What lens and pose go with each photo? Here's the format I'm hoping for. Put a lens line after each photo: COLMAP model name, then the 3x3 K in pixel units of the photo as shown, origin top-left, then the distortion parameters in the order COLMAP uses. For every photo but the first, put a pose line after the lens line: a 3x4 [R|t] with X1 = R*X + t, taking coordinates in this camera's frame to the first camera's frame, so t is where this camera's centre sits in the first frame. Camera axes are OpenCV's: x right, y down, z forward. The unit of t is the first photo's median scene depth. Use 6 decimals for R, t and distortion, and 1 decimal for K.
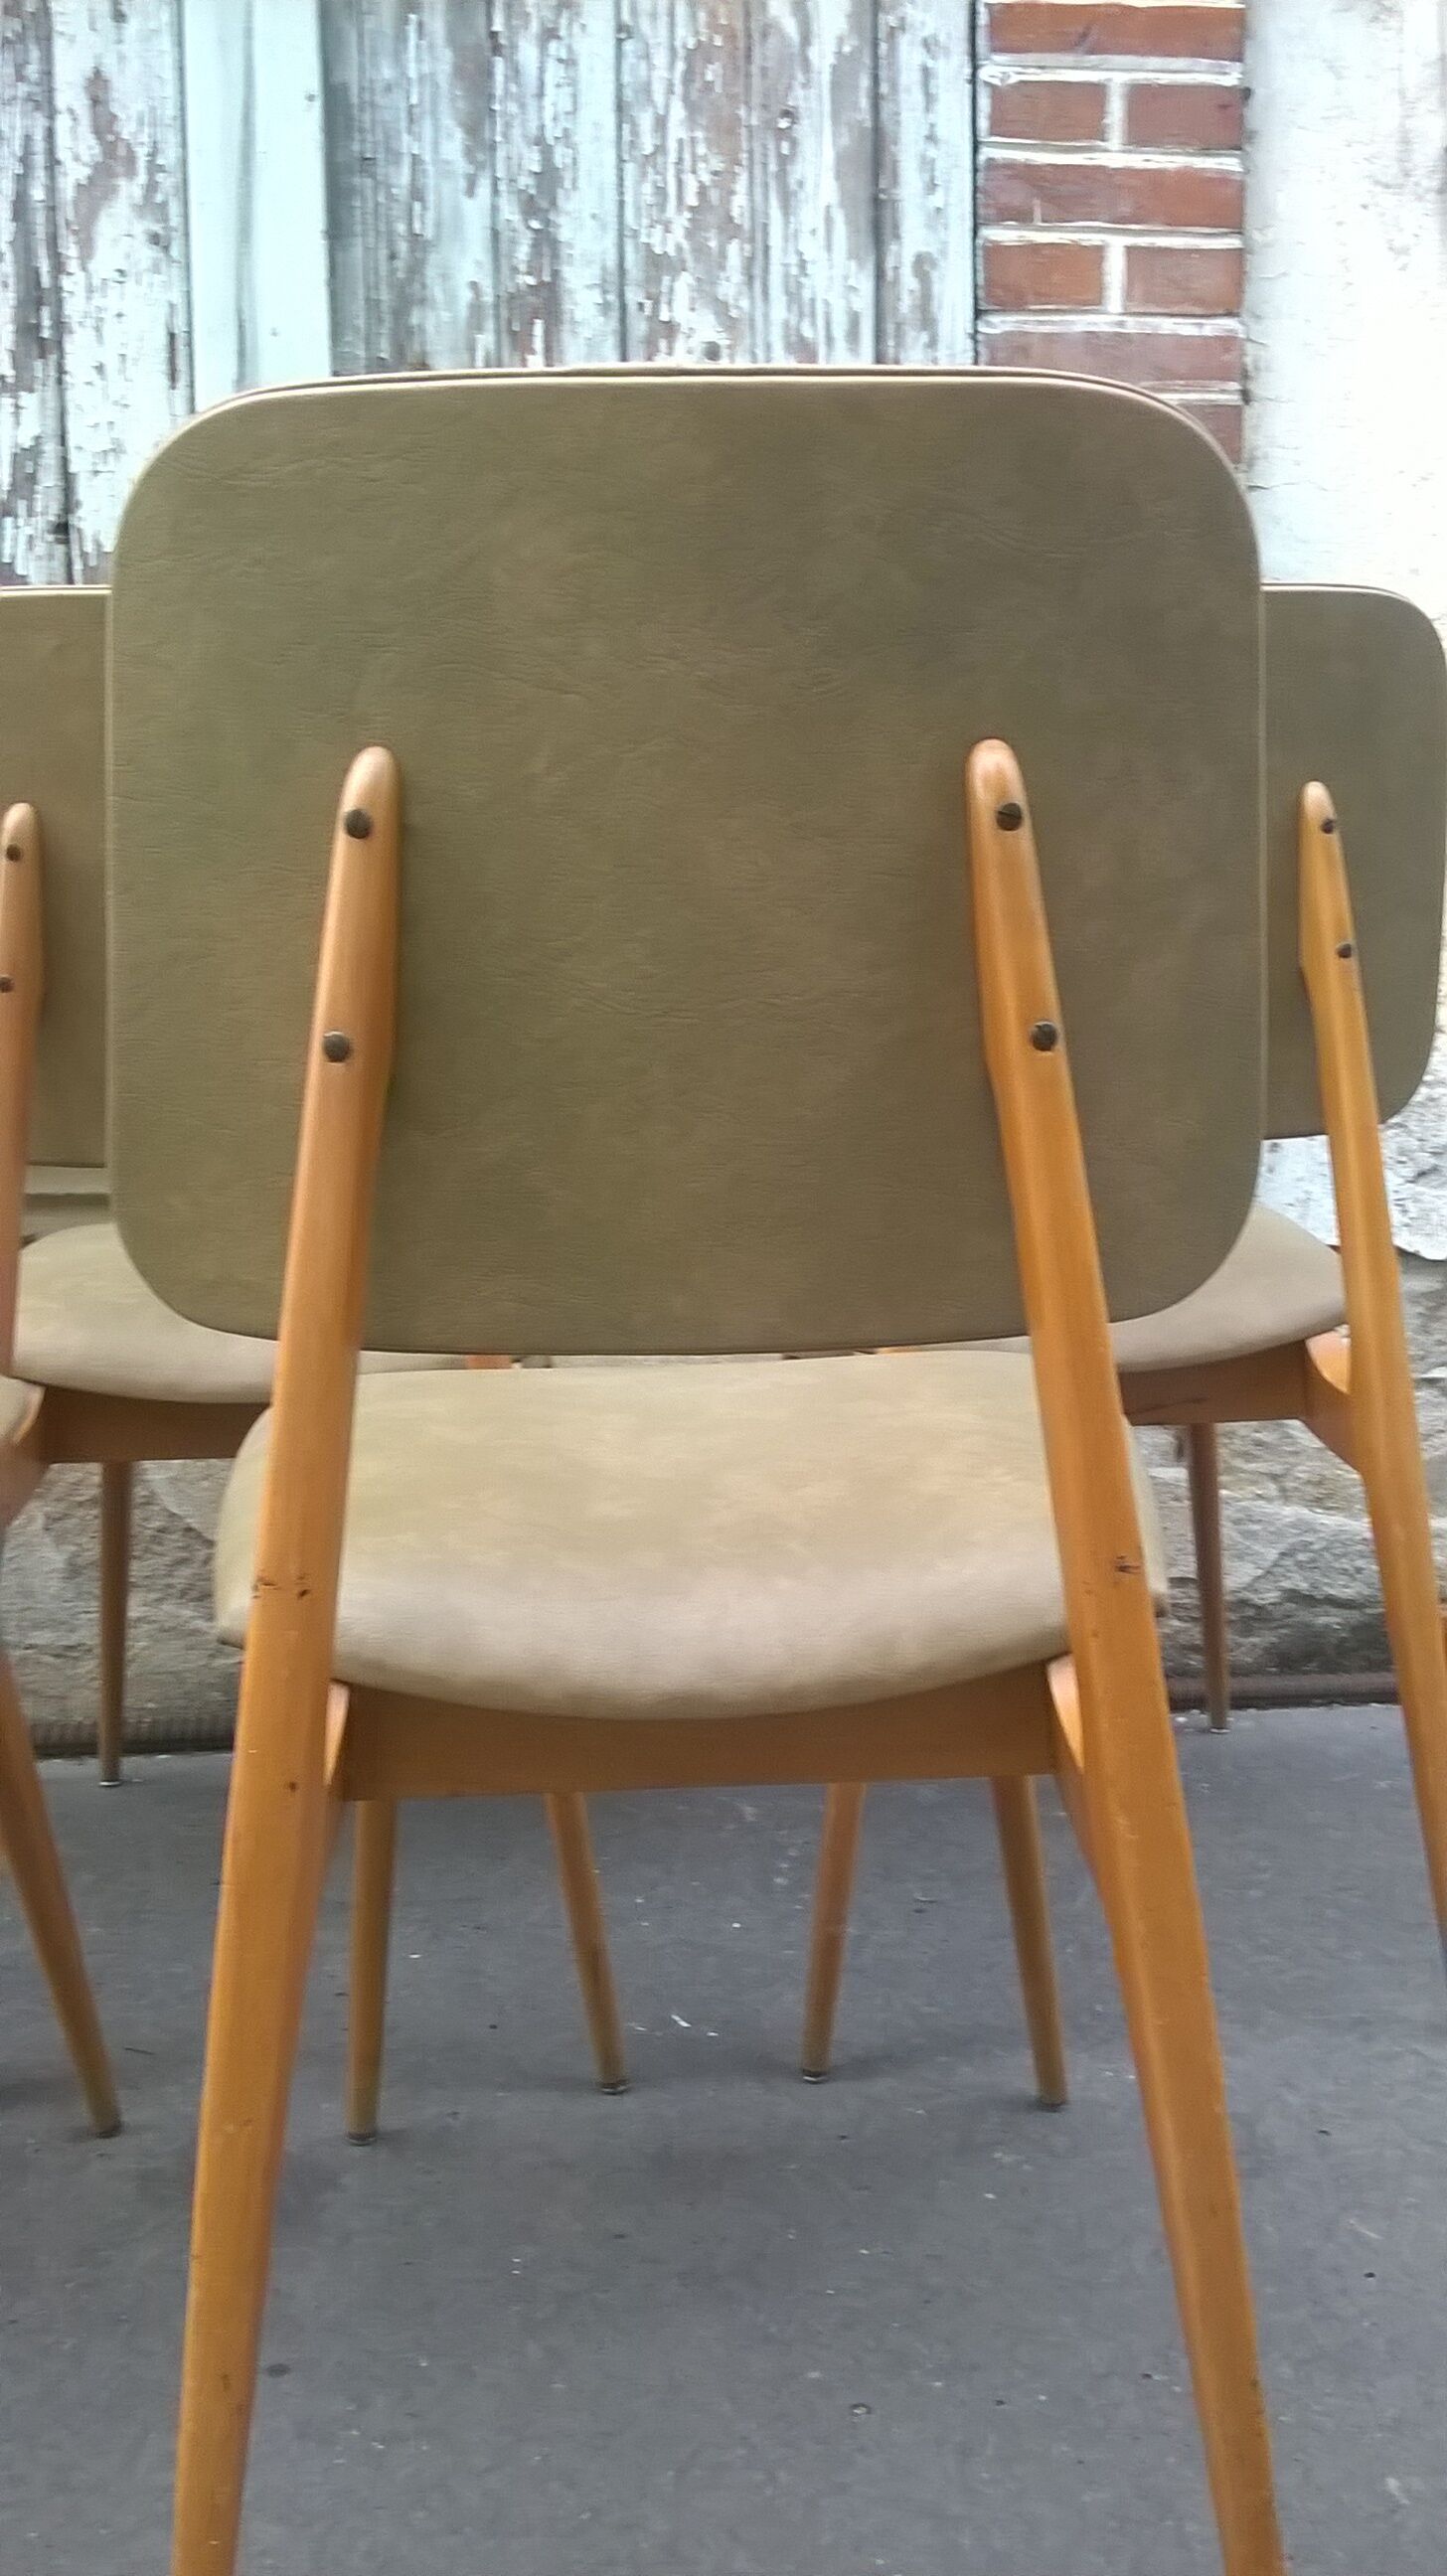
lens RADIAL K [[2262.1, 0, 746.2], [0, 2262.1, 1315.7], [0, 0, 1]] dist [0.036693, -0.164471]
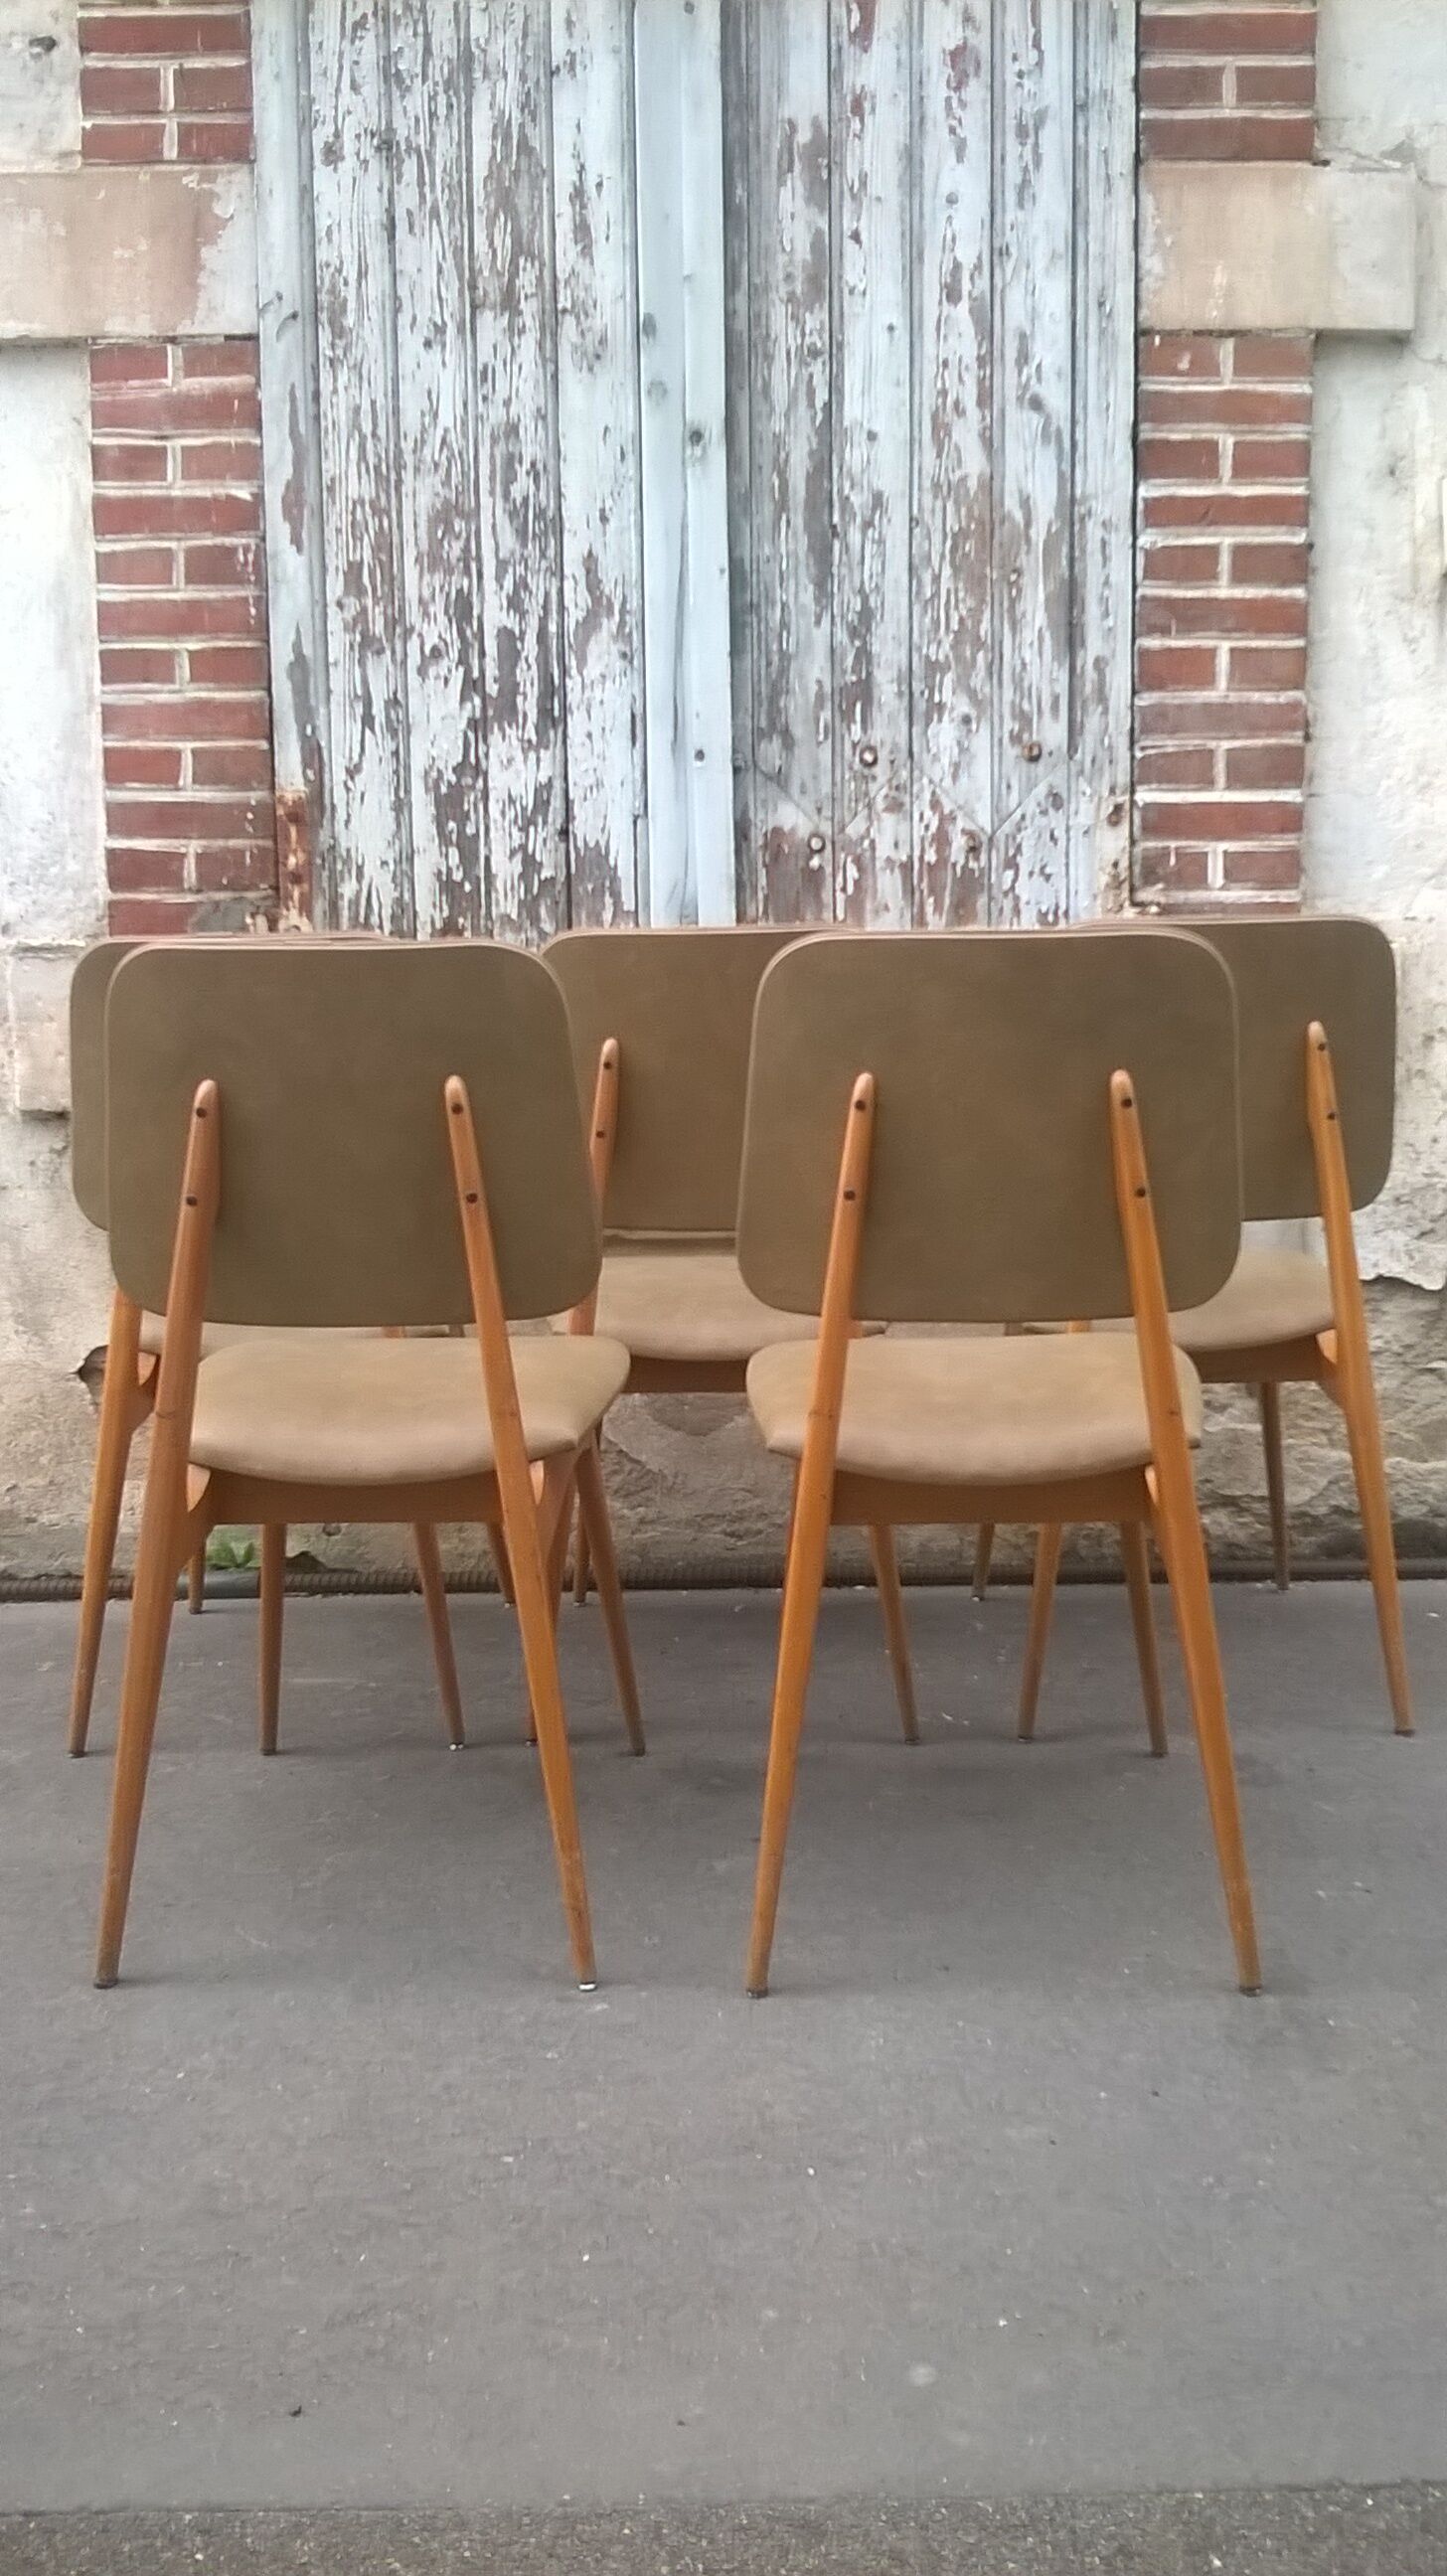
lens RADIAL K [[2262.1, 0, 739.9], [0, 2262.1, 1328.0], [0, 0, 1]] dist [0.036693, -0.164471]
pose [[0.996815, 0.011113, -0.078977, -0.043980], [-0.011760, 0.999901, -0.007731, 0.019820], [0.078883, 0.008635, 0.996846, -0.617277]]
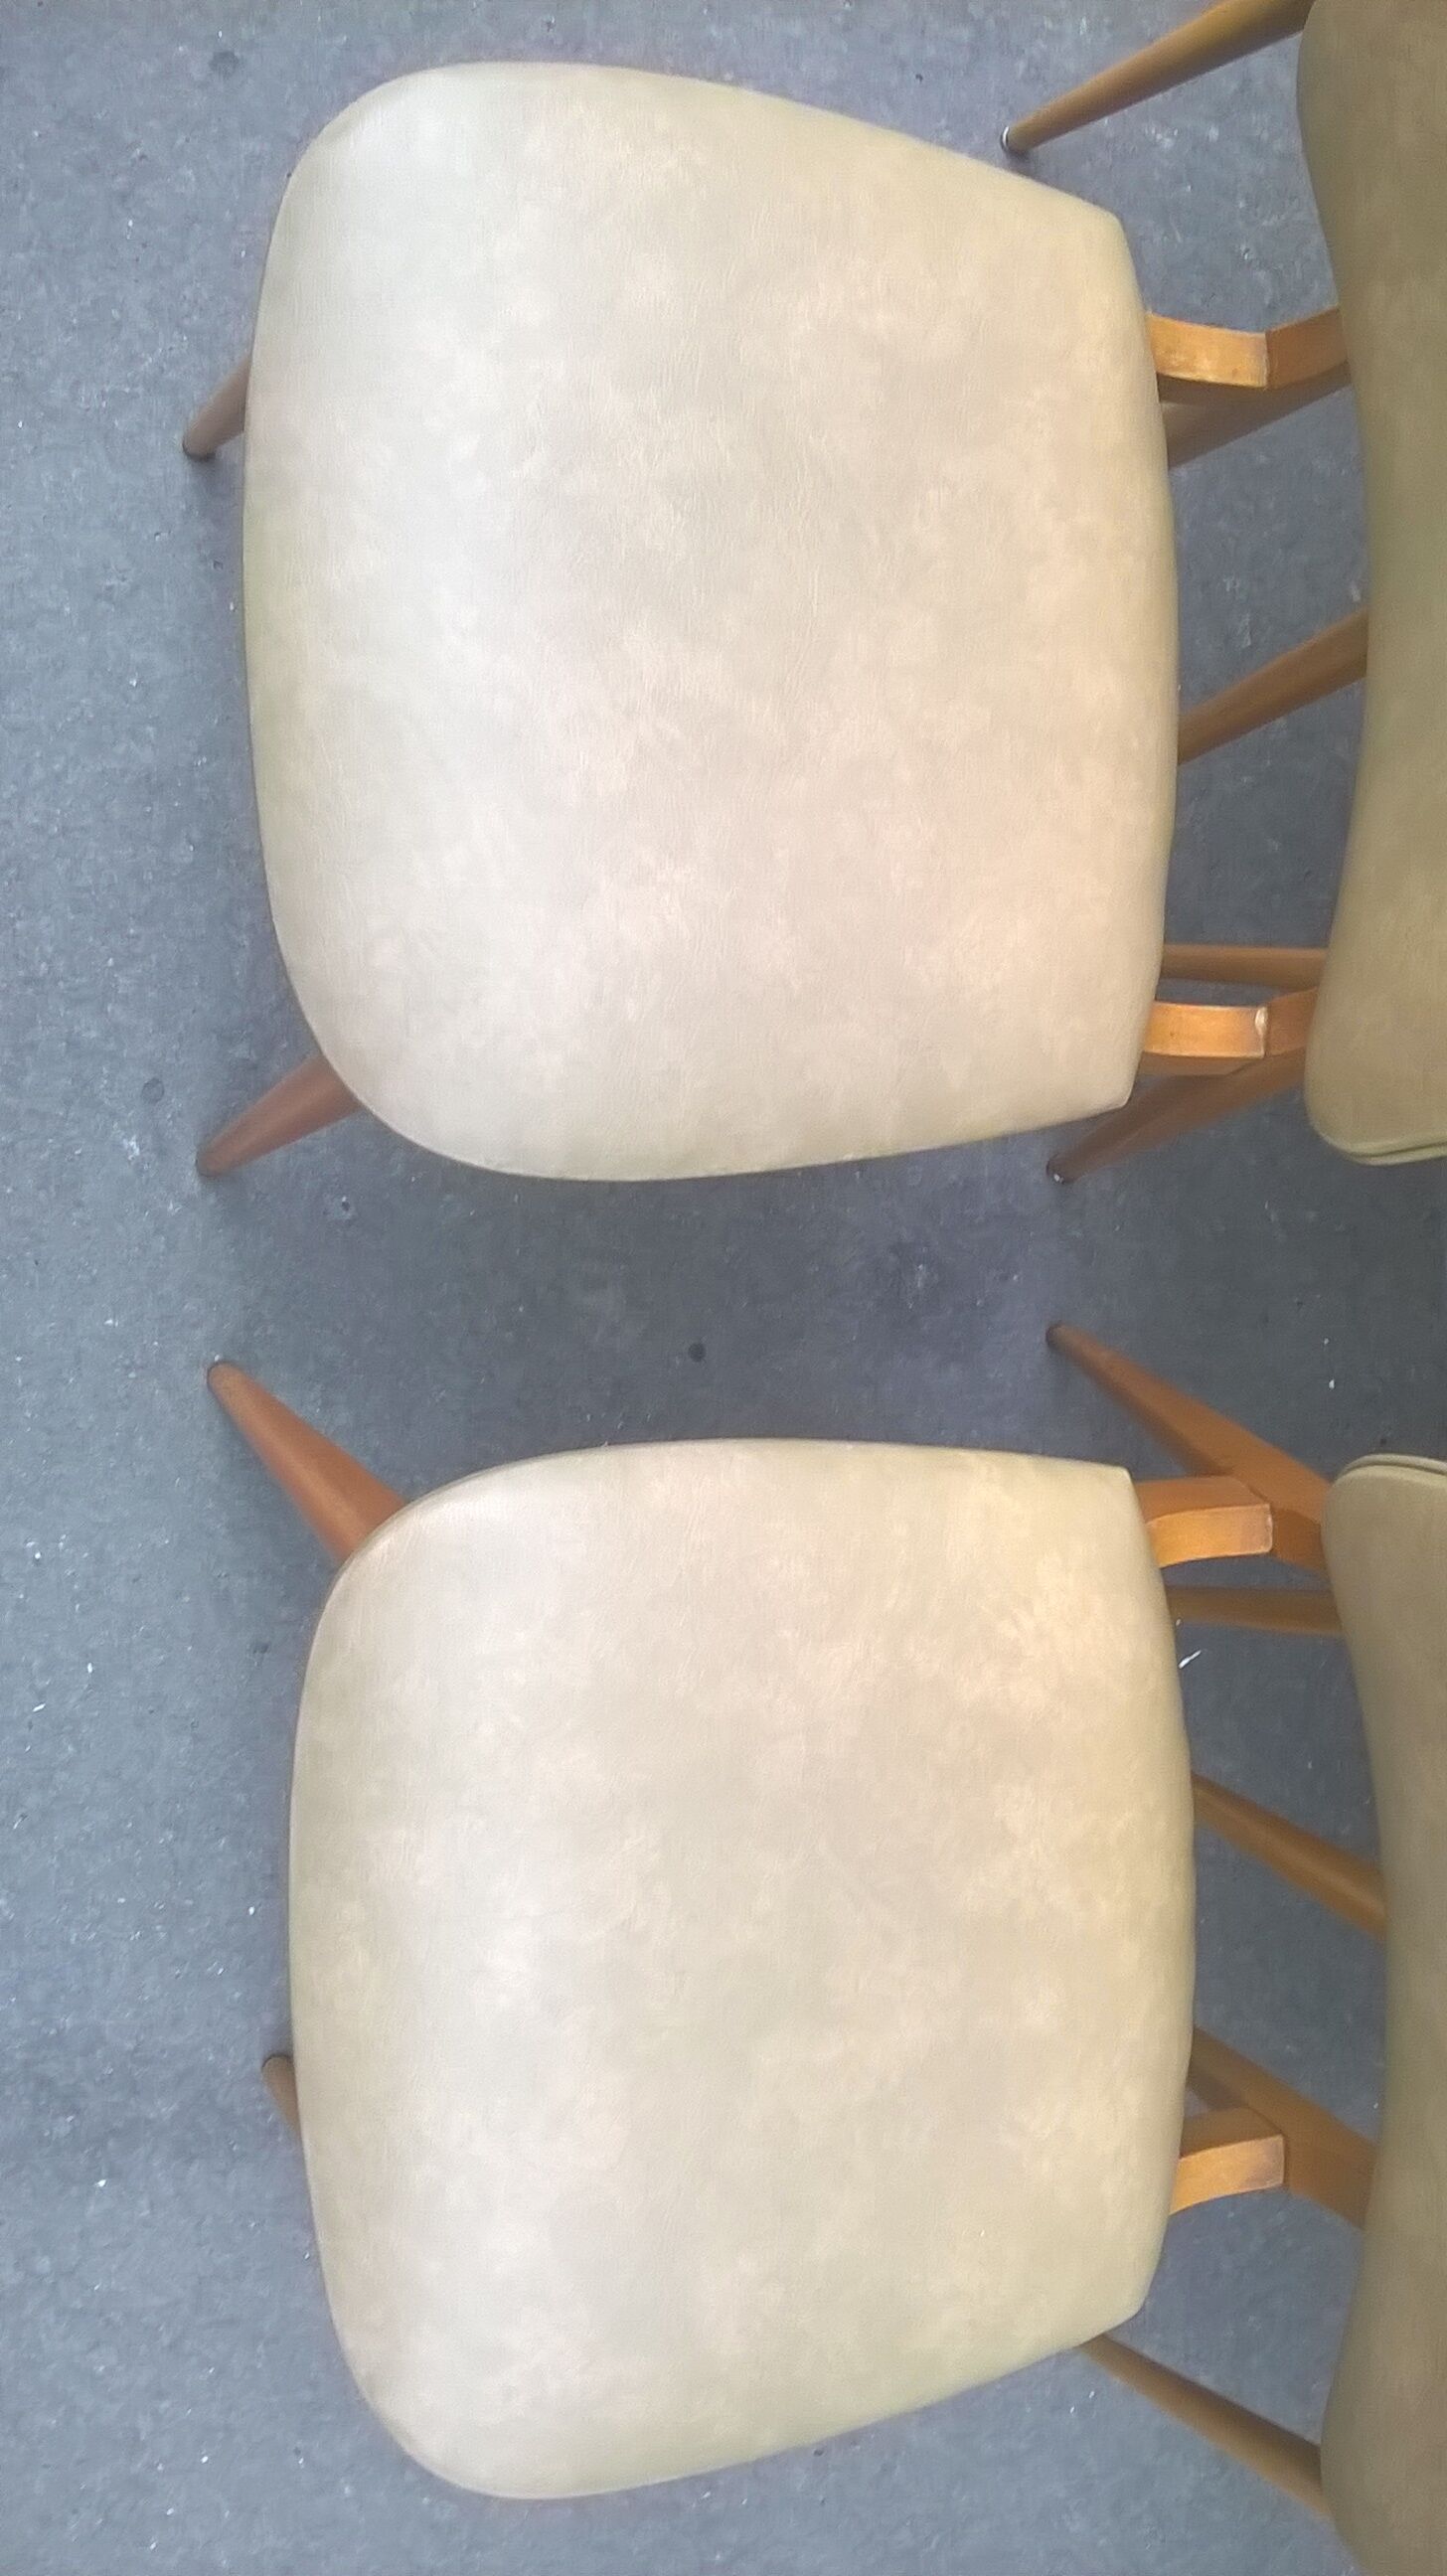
lens RADIAL K [[2262.1, 0, 758.9], [0, 2262.1, 1301.5], [0, 0, 1]] dist [0.036693, -0.164471]
pose [[-0.055114, 0.997434, 0.045686, -0.184278], [-0.453647, -0.065774, 0.888751, -0.405696], [0.889476, 0.028257, 0.456108, 0.290106]]
